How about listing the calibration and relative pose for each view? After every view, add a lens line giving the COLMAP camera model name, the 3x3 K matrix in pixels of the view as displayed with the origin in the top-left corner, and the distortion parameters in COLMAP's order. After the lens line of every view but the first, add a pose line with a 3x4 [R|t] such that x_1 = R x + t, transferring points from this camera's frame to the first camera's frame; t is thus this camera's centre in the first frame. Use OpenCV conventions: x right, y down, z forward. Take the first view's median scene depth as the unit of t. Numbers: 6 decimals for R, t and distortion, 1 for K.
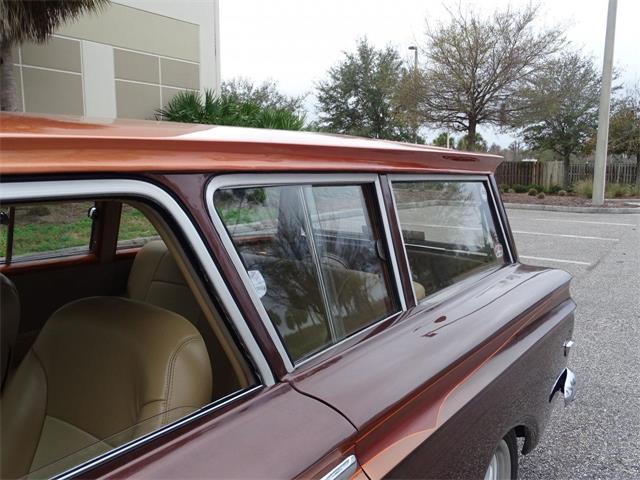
lens RADIAL K [[575.5, 0, 321.5], [0, 575.5, 240.1], [0, 0, 1]] dist [0.005954, 0.004961]
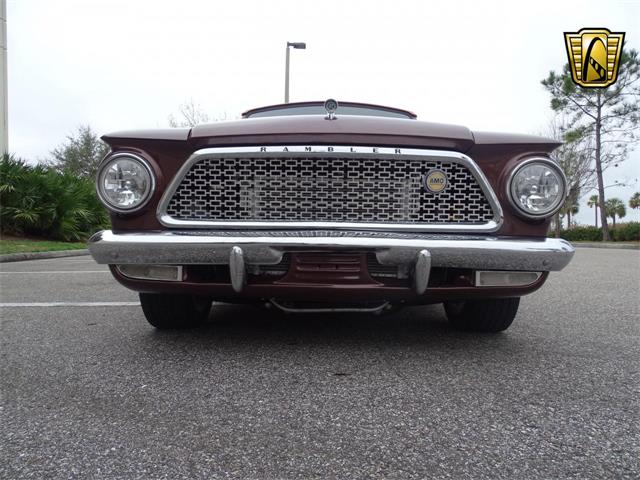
lens RADIAL K [[452.4, 0, 320.0], [0, 452.4, 240.0], [0, 0, 1]] dist [-0.002241, -0.001263]
pose [[0.822704, -0.016348, 0.568235, -0.103856], [0.088460, 0.991092, -0.099561, 0.038226], [-0.561545, 0.132175, 0.816821, -0.060531]]
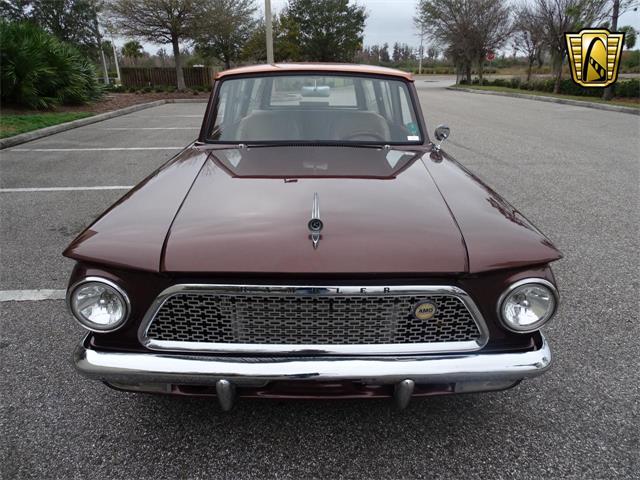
lens RADIAL K [[452.4, 0, 320.0], [0, 452.4, 240.0], [0, 0, 1]] dist [-0.002241, -0.001263]
pose [[0.806516, -0.222896, 0.547584, -0.098279], [0.091853, 0.962202, 0.256380, 0.005152], [-0.584033, -0.156477, 0.796505, -0.058452]]
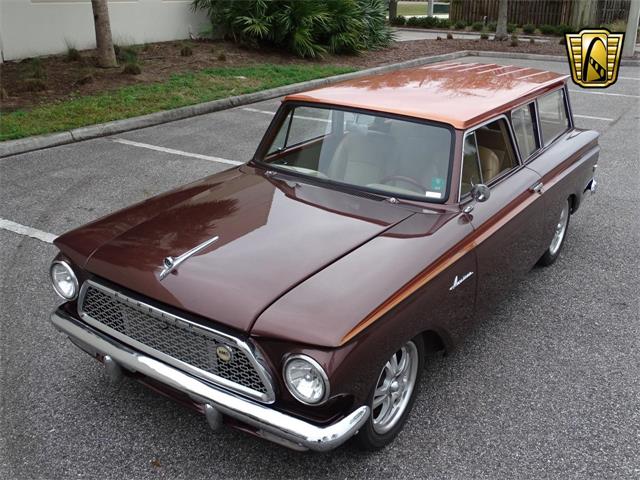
lens RADIAL K [[662.3, 0, 321.1], [0, 662.3, 234.4], [0, 0, 1]] dist [0.006903, 0.017993]
pose [[0.999708, -0.003320, 0.023917, -0.050745], [-0.002106, 0.974739, 0.223339, -0.009449], [-0.024054, -0.223324, 0.974447, -0.112100]]
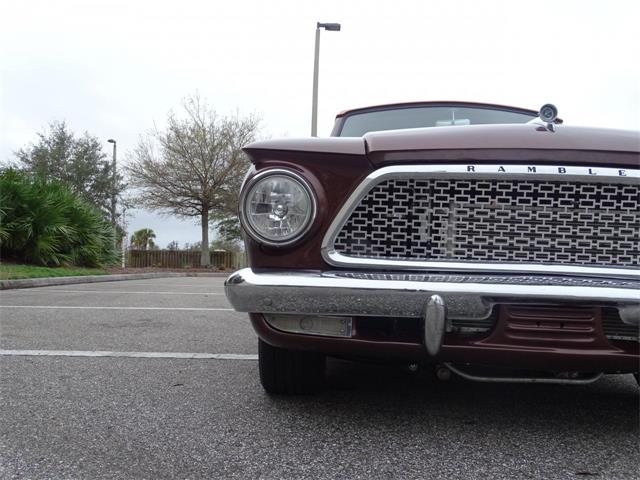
lens RADIAL K [[575.5, 0, 321.5], [0, 575.5, 240.1], [0, 0, 1]] dist [0.005954, 0.004961]
pose [[0.840765, 0.031936, 0.540458, -0.117878], [0.060455, 0.986478, -0.152338, 0.035258], [-0.538015, 0.160754, 0.827465, -0.049572]]
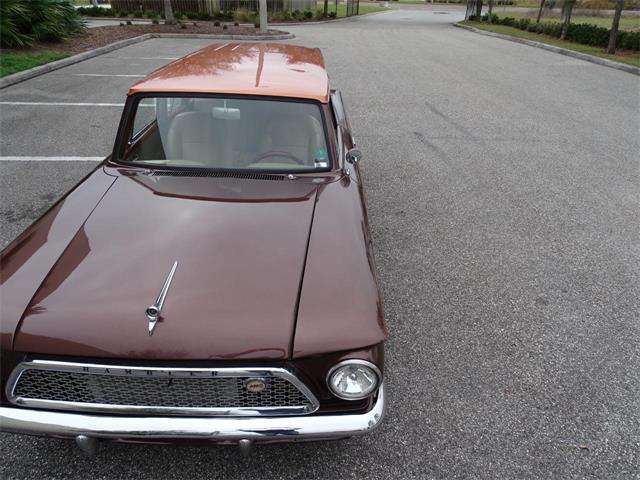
lens RADIAL K [[453.4, 0, 323.5], [0, 453.4, 241.0], [0, 0, 1]] dist [-0.002772, -0.006926]
pose [[0.812984, -0.273777, 0.513911, -0.079881], [0.060309, 0.917417, 0.393331, -0.012110], [-0.579155, -0.288778, 0.762356, -0.069583]]
